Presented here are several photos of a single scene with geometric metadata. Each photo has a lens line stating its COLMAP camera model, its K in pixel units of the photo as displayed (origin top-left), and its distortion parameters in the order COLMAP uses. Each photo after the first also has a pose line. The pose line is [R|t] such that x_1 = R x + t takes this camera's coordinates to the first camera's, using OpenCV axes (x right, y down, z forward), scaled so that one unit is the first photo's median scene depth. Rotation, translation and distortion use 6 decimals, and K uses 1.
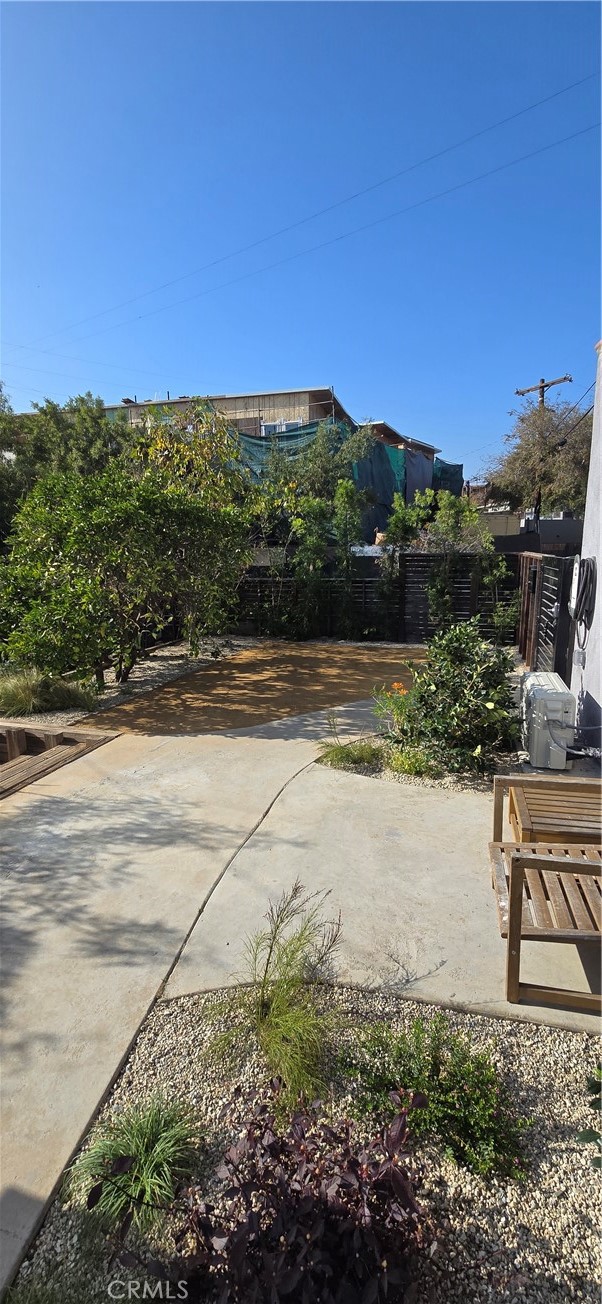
lens RADIAL K [[537.9, 0, 303.8], [0, 537.9, 657.2], [0, 0, 1]] dist [0.007783, -0.000158]
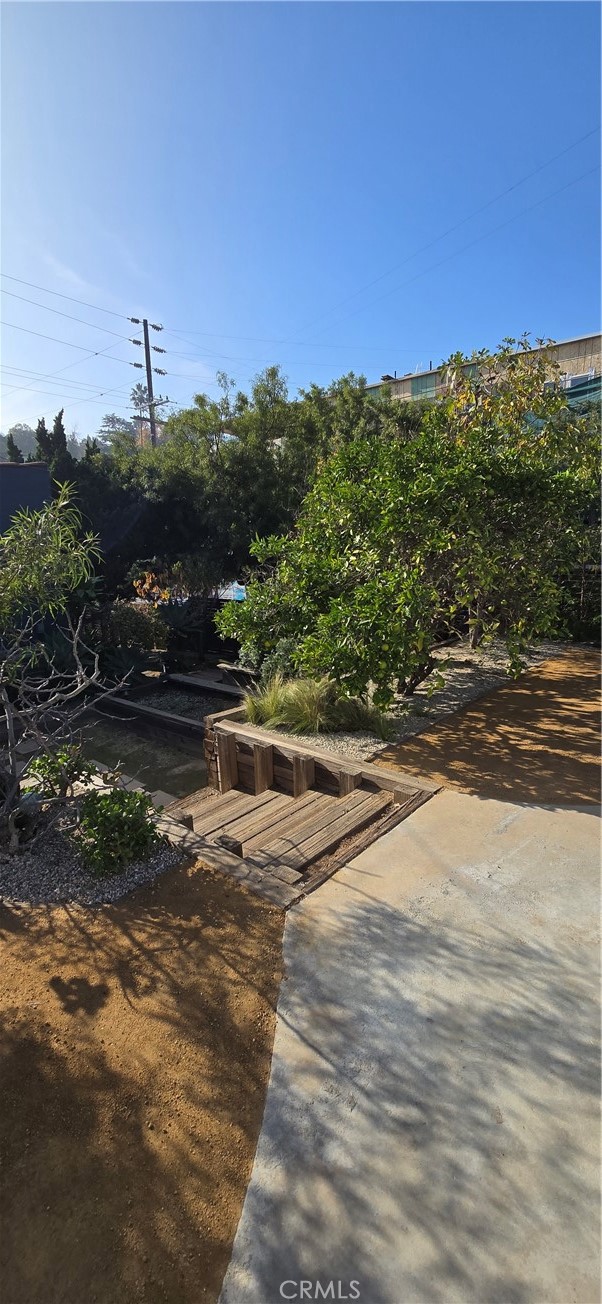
lens RADIAL K [[537.9, 0, 303.8], [0, 537.9, 657.2], [0, 0, 1]] dist [0.007783, -0.000158]
pose [[0.916254, 0.071049, -0.394248, -0.206892], [-0.059937, 0.997382, 0.040444, -0.044634], [0.396089, -0.013427, 0.918114, 0.234375]]
